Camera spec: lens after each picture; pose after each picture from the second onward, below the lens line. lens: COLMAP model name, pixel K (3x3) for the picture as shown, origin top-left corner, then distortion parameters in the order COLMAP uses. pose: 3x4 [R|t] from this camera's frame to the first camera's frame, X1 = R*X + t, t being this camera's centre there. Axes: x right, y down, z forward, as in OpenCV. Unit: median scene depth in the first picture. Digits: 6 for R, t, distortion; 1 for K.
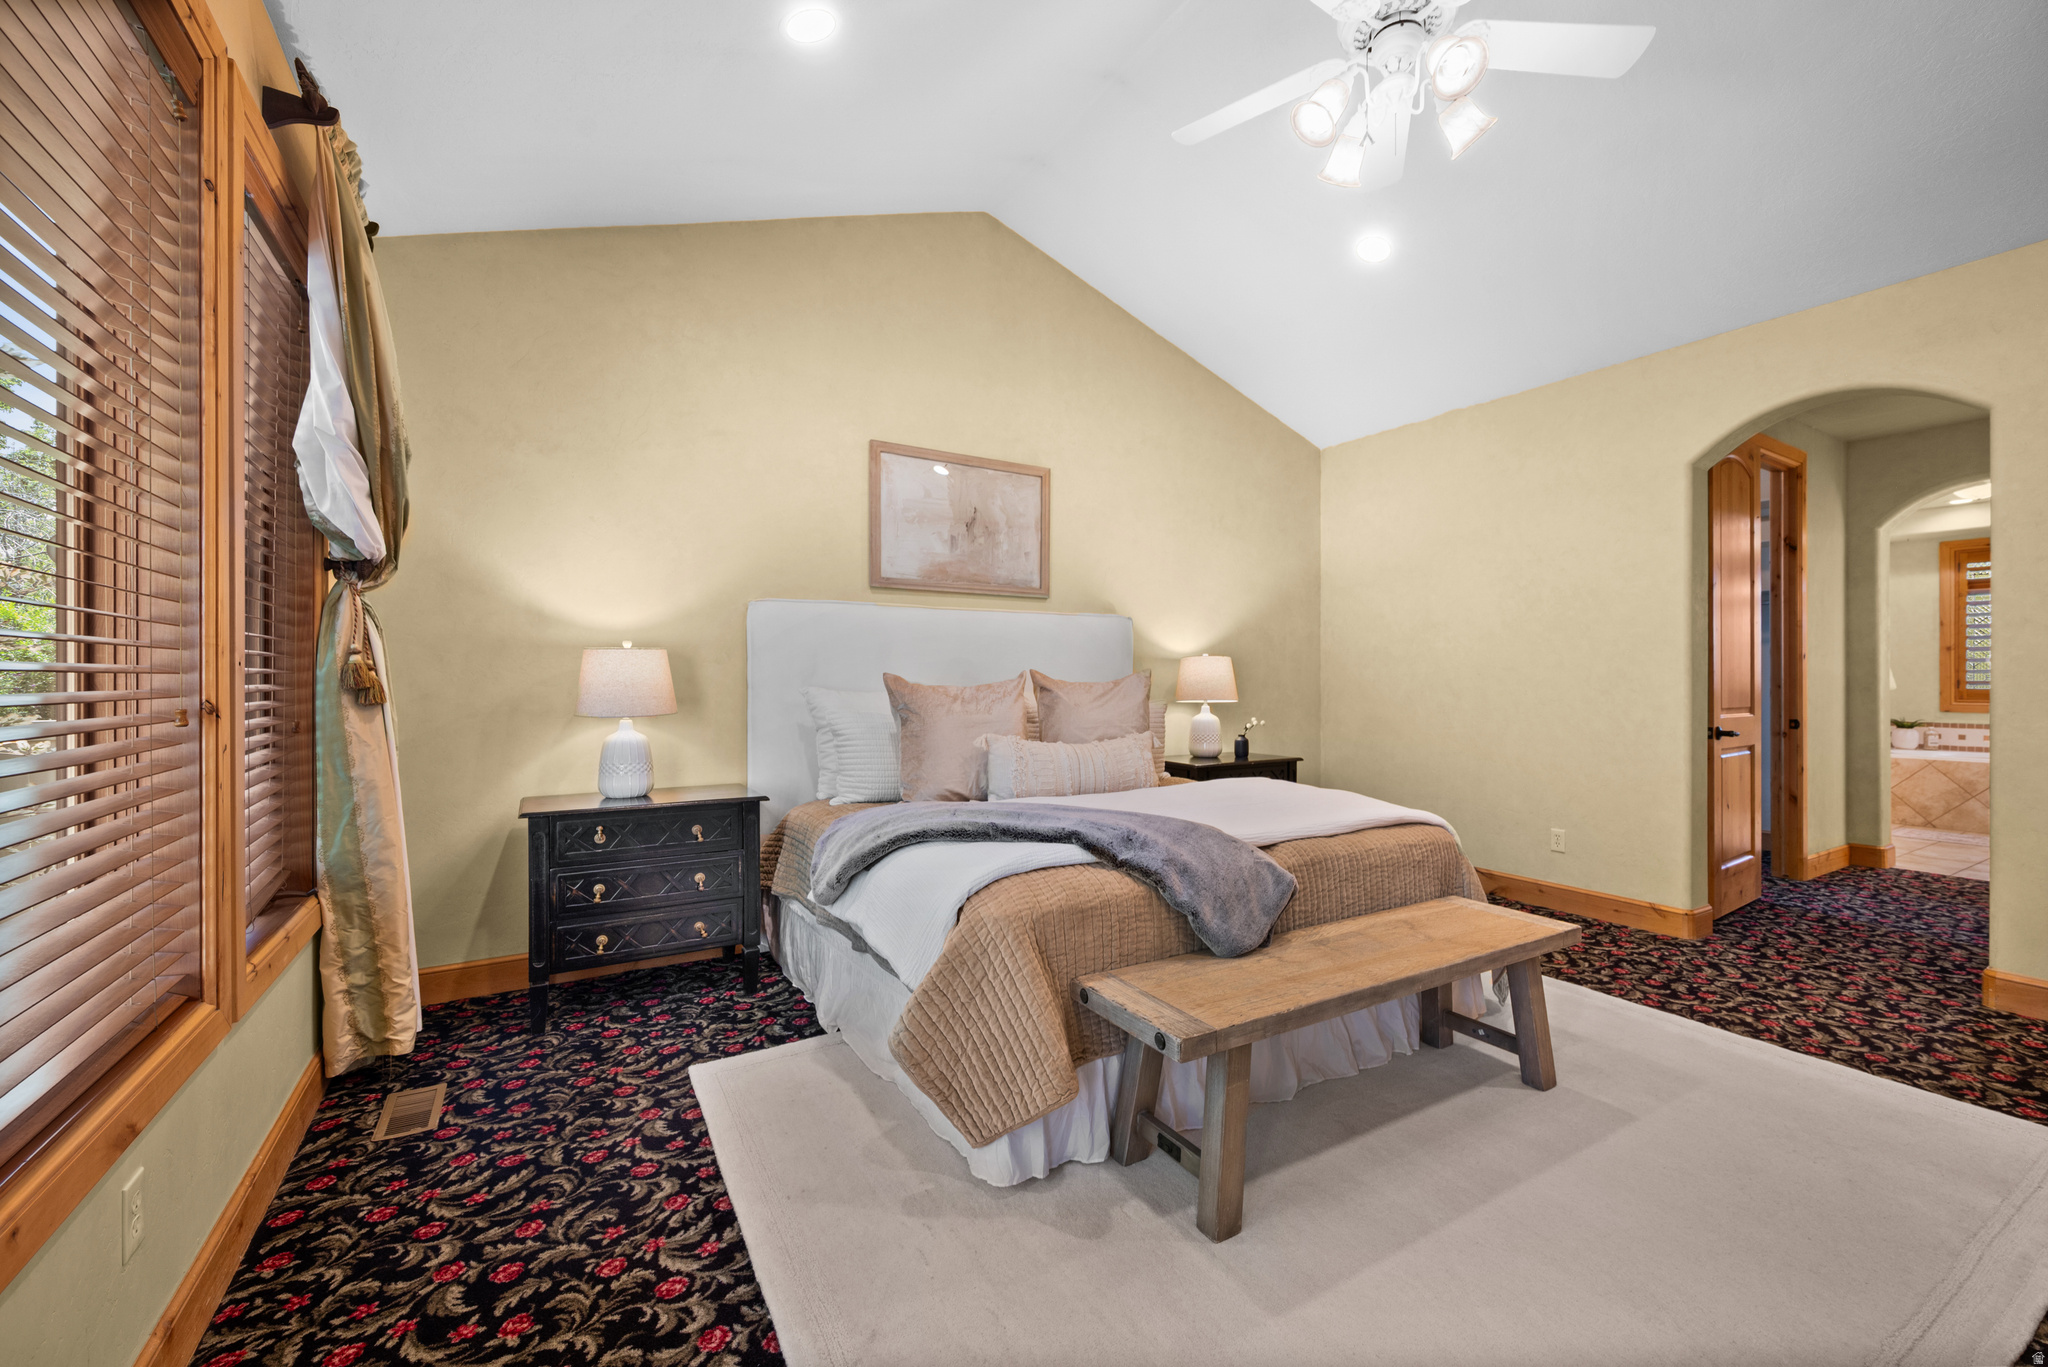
lens RADIAL K [[823.4, 0, 1027.6], [0, 823.4, 683.9], [0, 0, 1]] dist [-0.001263, 0.000213]
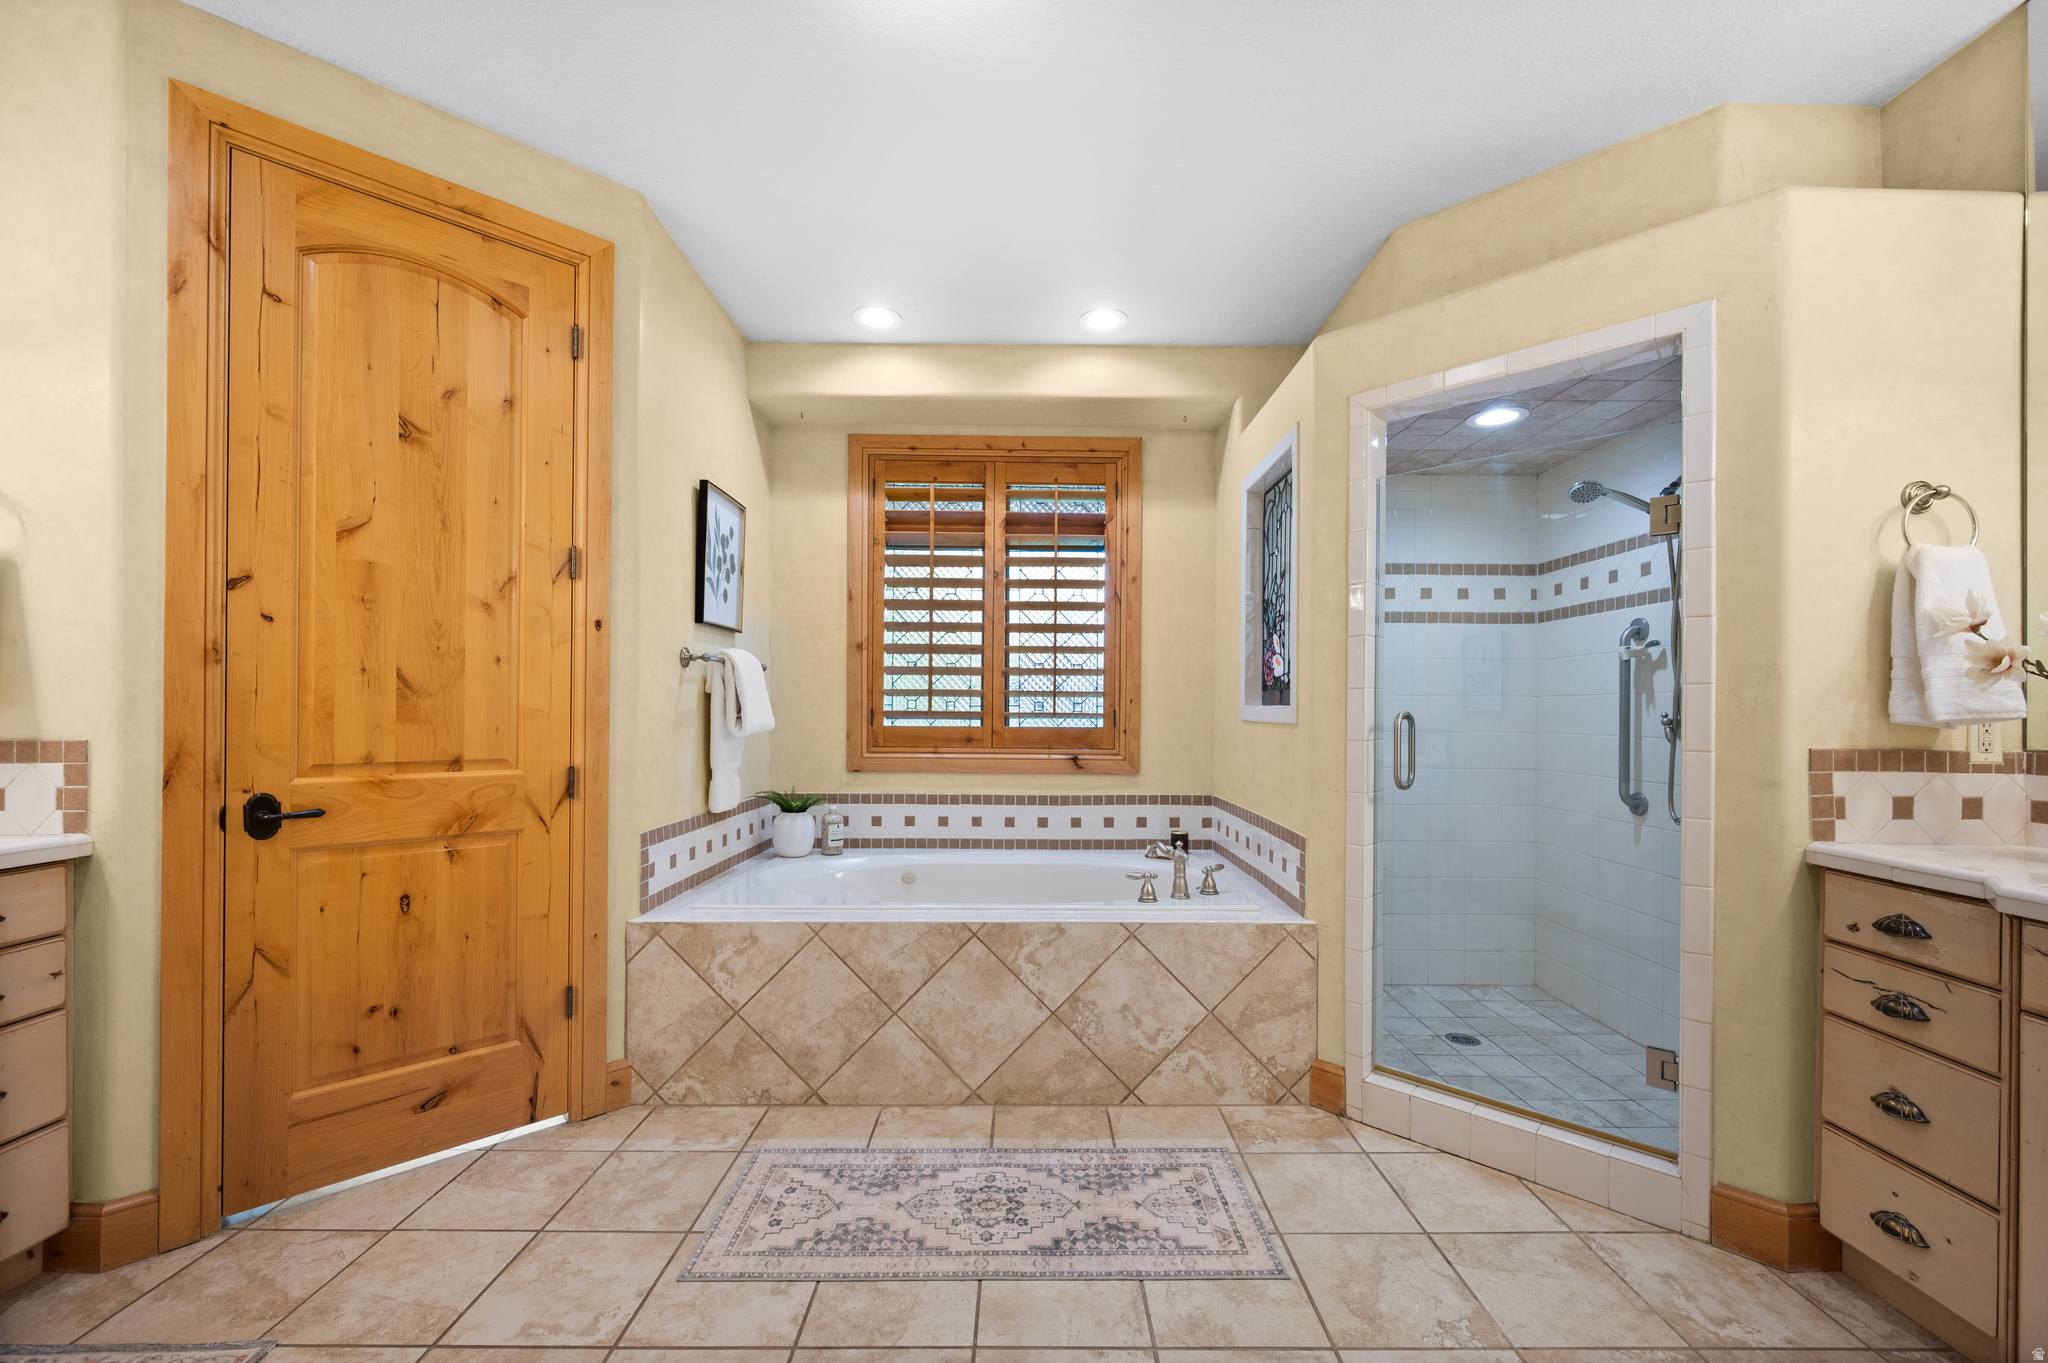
lens RADIAL K [[814.3, 0, 1050.8], [0, 814.3, 716.1], [0, 0, 1]] dist [-0.003049, 0.000171]
pose [[0.490594, 0.002774, 0.871384, 0.744491], [-0.004959, 0.999988, -0.000391, -0.000625], [-0.871374, -0.004129, 0.490601, 0.654229]]
